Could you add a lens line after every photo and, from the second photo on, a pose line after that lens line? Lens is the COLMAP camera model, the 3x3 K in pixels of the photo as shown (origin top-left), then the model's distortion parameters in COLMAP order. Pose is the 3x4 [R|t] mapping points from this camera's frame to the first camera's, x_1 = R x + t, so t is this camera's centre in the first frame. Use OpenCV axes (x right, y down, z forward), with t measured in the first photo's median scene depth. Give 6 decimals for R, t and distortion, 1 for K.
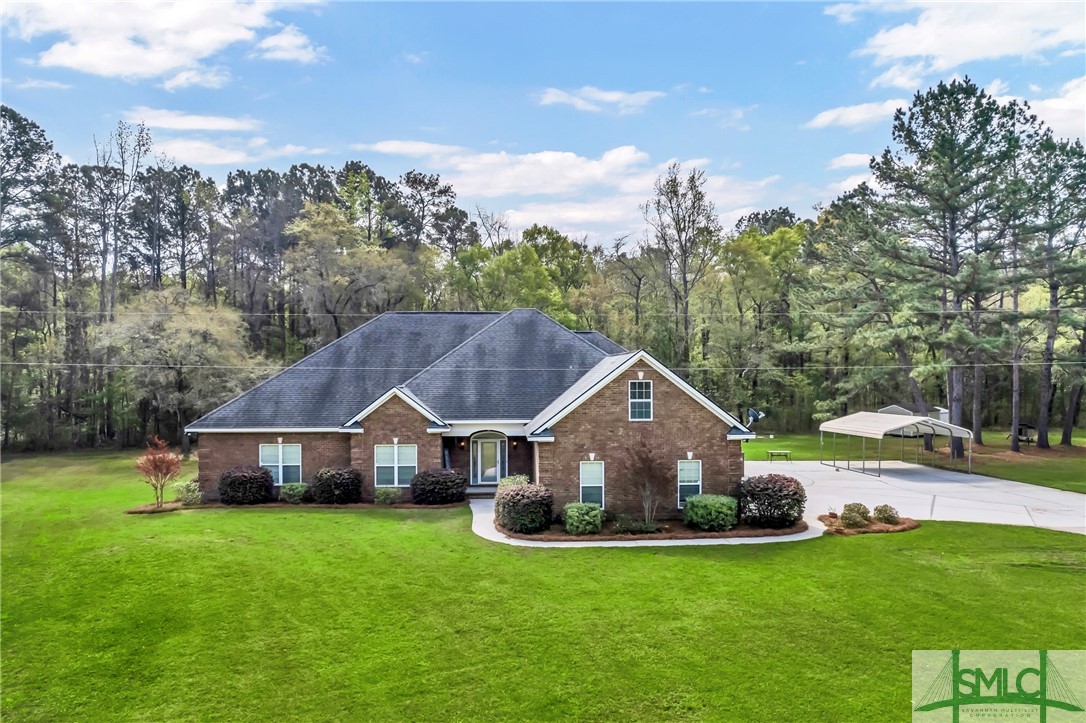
lens RADIAL K [[680.4, 0, 543.0], [0, 680.4, 361.5], [0, 0, 1]] dist [-0.001967, -0.000593]
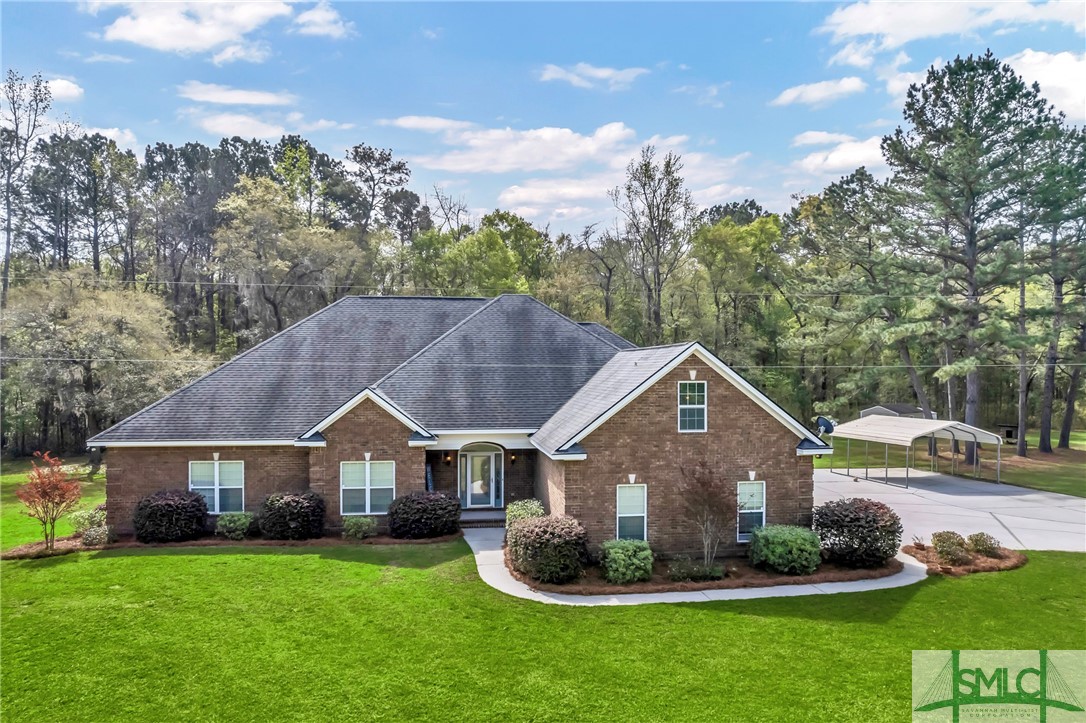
lens RADIAL K [[694.8, 0, 543.0], [0, 694.8, 361.5], [0, 0, 1]] dist [-0.048648, 0.068185]
pose [[0.996293, 0.004921, 0.085888, -0.081711], [-0.005214, 0.999981, 0.003186, 0.002957], [-0.085870, -0.003622, 0.996300, 0.180836]]
